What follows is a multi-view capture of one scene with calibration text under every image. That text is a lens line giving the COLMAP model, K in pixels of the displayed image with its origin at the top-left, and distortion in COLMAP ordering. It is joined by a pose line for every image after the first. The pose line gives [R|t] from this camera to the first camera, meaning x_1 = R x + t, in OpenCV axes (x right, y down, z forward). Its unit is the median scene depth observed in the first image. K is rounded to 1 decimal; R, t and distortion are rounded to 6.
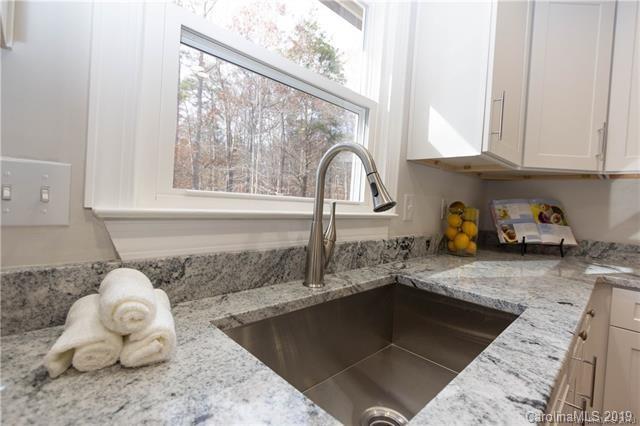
lens RADIAL K [[293.5, 0, 315.9], [0, 293.5, 211.2], [0, 0, 1]] dist [0.004576, -0.000543]
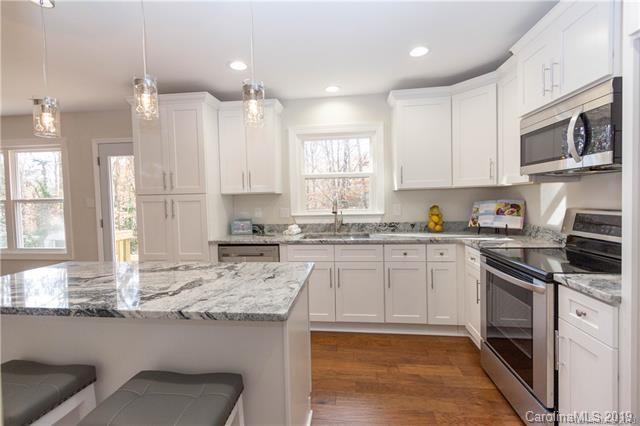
lens RADIAL K [[293.5, 0, 316.2], [0, 293.5, 210.4], [0, 0, 1]] dist [0.004576, -0.000543]
pose [[0.627832, -0.035934, -0.777519, 1.536138], [0.035493, 0.999216, -0.017520, 0.008317], [0.777539, -0.016597, 0.628615, -0.877640]]
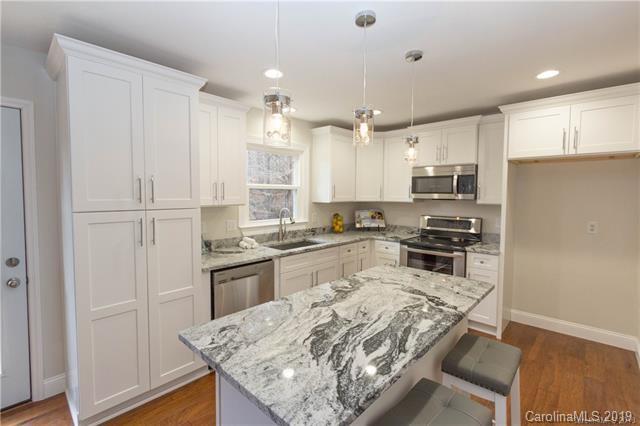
lens RADIAL K [[293.5, 0, 317.1], [0, 293.5, 212.0], [0, 0, 1]] dist [0.004576, -0.000543]
pose [[0.997775, -0.051376, 0.042493, 0.191985], [0.049750, 0.998021, 0.038469, -0.160529], [-0.044385, -0.036270, 0.998356, -1.710488]]
